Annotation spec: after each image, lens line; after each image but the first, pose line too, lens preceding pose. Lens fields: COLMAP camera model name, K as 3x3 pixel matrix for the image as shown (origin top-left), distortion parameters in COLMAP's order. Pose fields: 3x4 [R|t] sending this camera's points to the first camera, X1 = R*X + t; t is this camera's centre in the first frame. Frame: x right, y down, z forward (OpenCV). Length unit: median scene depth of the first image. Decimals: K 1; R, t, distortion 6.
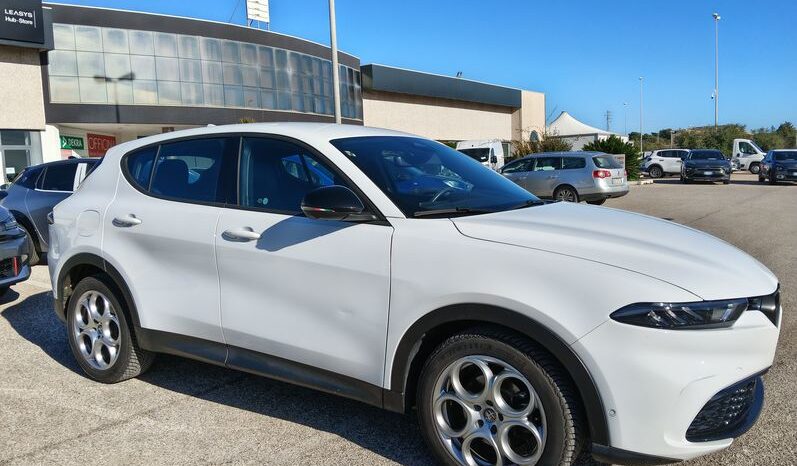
lens RADIAL K [[642.2, 0, 397.7], [0, 642.2, 232.4], [0, 0, 1]] dist [0.062714, -0.133162]
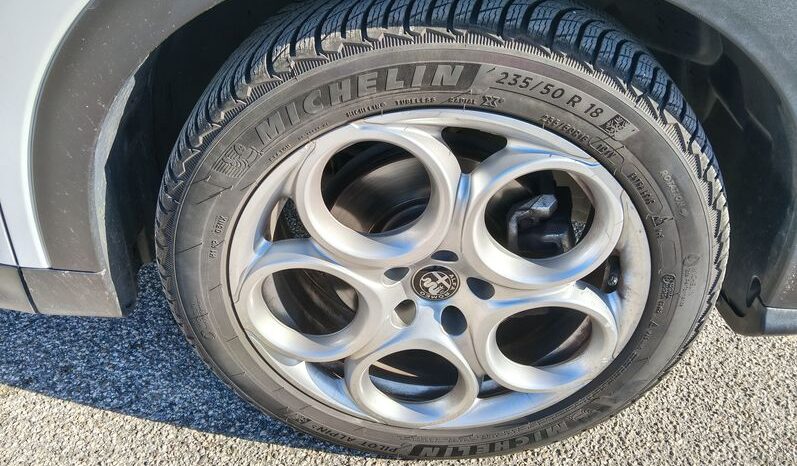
lens RADIAL K [[642.2, 0, 392.1], [0, 642.2, 225.2], [0, 0, 1]] dist [0.062714, -0.133162]
pose [[0.861662, -0.284604, 0.420167, 0.002782], [0.031312, 0.856180, 0.515728, 0.075024], [-0.506516, -0.431227, 0.746649, 0.592841]]
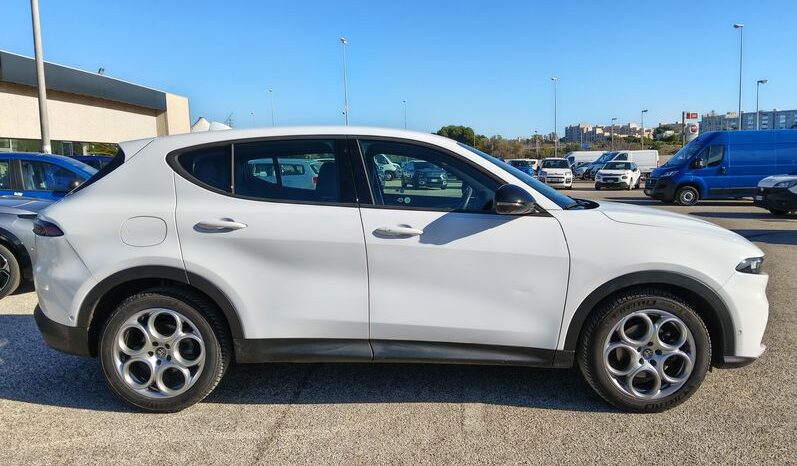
lens RADIAL K [[642.2, 0, 397.4], [0, 642.2, 234.8], [0, 0, 1]] dist [0.062714, -0.133162]
pose [[0.840956, -0.044814, 0.539244, -0.756032], [0.048278, 0.998804, 0.007716, 0.000574], [-0.538945, 0.019545, 0.842114, 0.105602]]
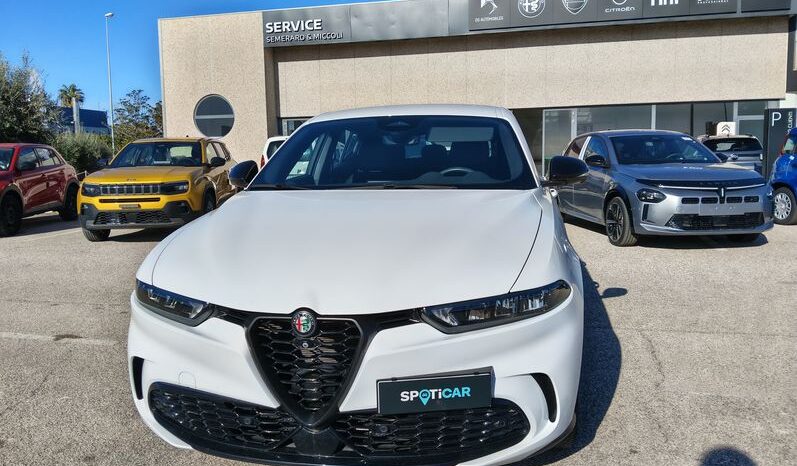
lens RADIAL K [[642.2, 0, 412.7], [0, 642.2, 239.8], [0, 0, 1]] dist [0.062714, -0.133162]
pose [[0.399436, 0.140696, -0.905901, 1.031281], [-0.086383, 0.989533, 0.115596, -0.076957], [0.912682, 0.032081, 0.407409, 0.646599]]
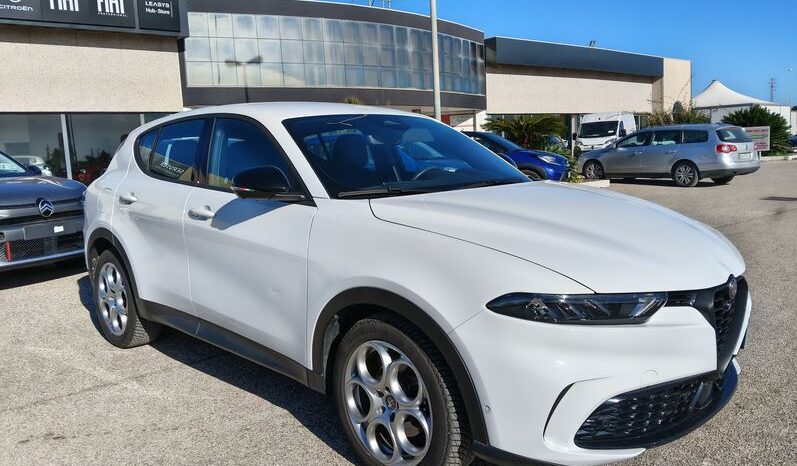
lens RADIAL K [[642.2, 0, 398.1], [0, 642.2, 235.4], [0, 0, 1]] dist [0.062714, -0.133162]
pose [[0.977975, 0.018227, -0.207925, 0.262626], [-0.009808, 0.999093, 0.041448, -0.006357], [0.208492, -0.038496, 0.977266, 0.046874]]
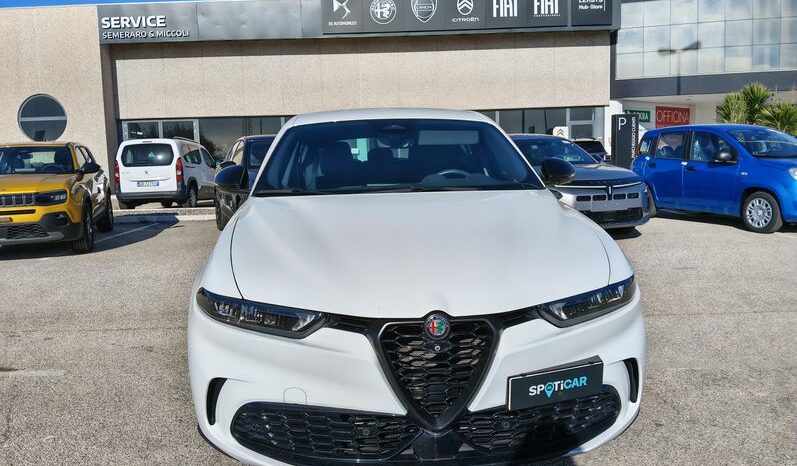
lens RADIAL K [[642.2, 0, 408.9], [0, 642.2, 243.3], [0, 0, 1]] dist [0.062714, -0.133162]
pose [[0.613196, 0.119270, -0.780875, 0.900288], [-0.071367, 0.992858, 0.095606, -0.053898], [0.786701, -0.002897, 0.617328, 0.416189]]
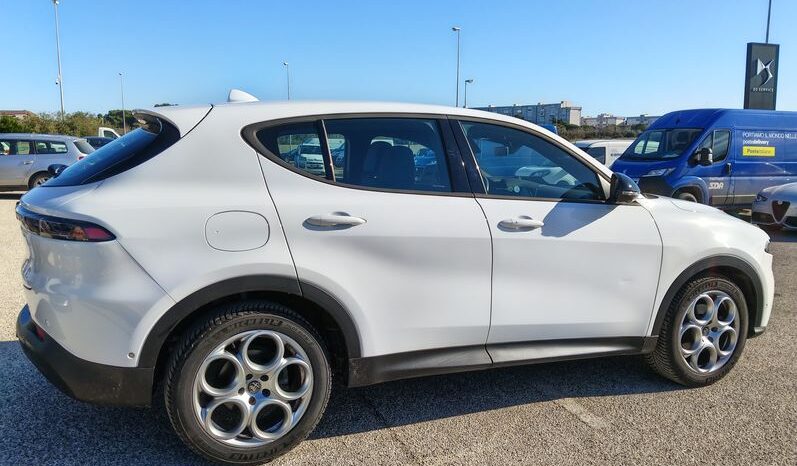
lens RADIAL K [[642.2, 0, 405.5], [0, 642.2, 244.3], [0, 0, 1]] dist [0.062714, -0.133162]
pose [[0.537398, -0.089843, 0.838530, -1.065819], [0.059228, 0.995875, 0.068743, -0.039473], [-0.841246, 0.012722, 0.540502, 0.582458]]
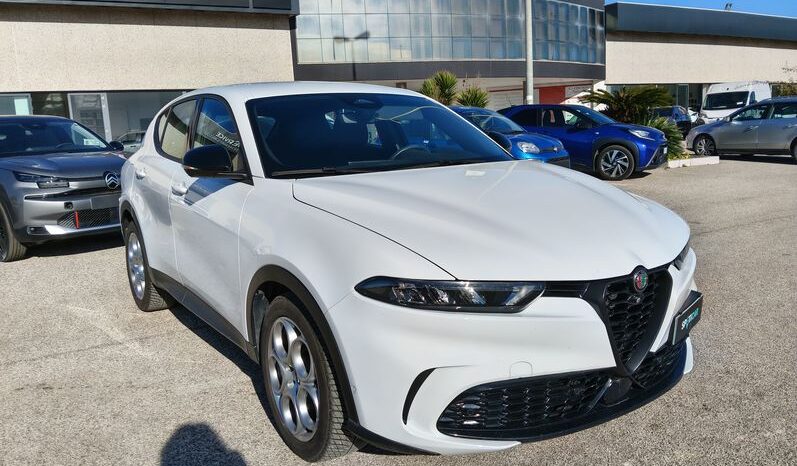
lens RADIAL K [[642.2, 0, 398.2], [0, 642.2, 237.7], [0, 0, 1]] dist [0.062714, -0.133162]
pose [[0.921531, 0.055120, -0.384372, 0.493435], [-0.022904, 0.995866, 0.087898, -0.018233], [0.387628, -0.072198, 0.918984, 0.114975]]
